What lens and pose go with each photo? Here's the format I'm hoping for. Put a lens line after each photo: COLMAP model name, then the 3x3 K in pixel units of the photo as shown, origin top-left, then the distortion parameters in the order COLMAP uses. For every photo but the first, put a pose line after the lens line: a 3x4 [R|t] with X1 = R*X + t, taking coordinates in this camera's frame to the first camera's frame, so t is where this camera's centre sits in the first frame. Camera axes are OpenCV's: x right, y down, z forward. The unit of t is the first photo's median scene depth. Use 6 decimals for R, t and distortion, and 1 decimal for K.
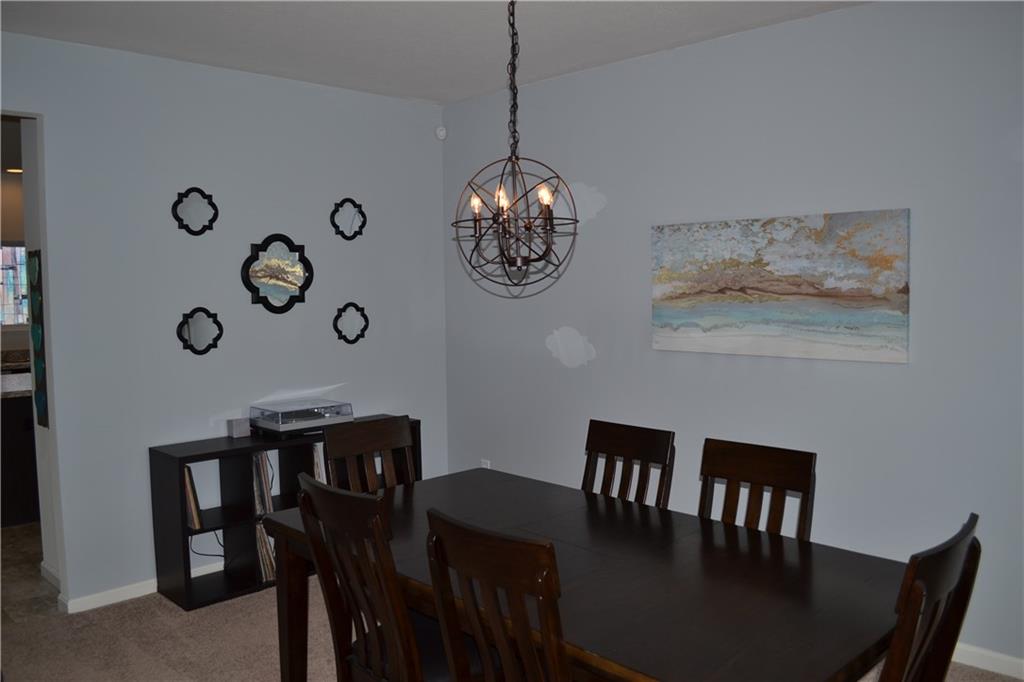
lens RADIAL K [[822.7, 0, 513.5], [0, 822.7, 339.6], [0, 0, 1]] dist [-0.083488, -0.001650]
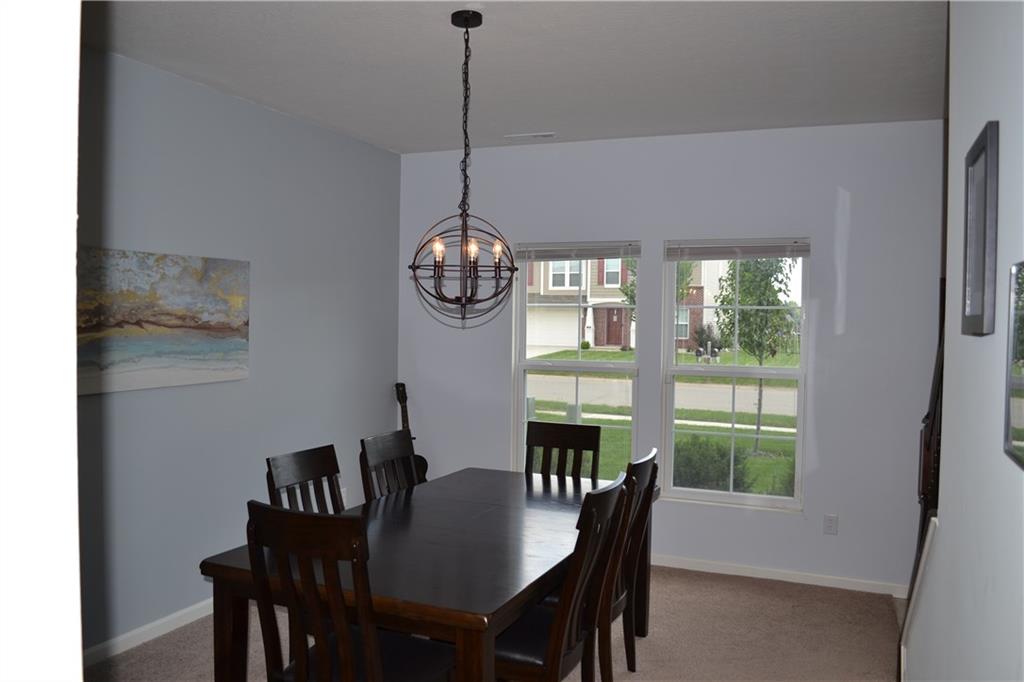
lens RADIAL K [[822.7, 0, 511.3], [0, 822.7, 342.3], [0, 0, 1]] dist [-0.083488, -0.001650]
pose [[-0.386691, -0.028951, 0.921755, -0.821671], [0.044336, 0.997768, 0.049938, -0.069968], [-0.921143, 0.060177, -0.384544, 1.009699]]
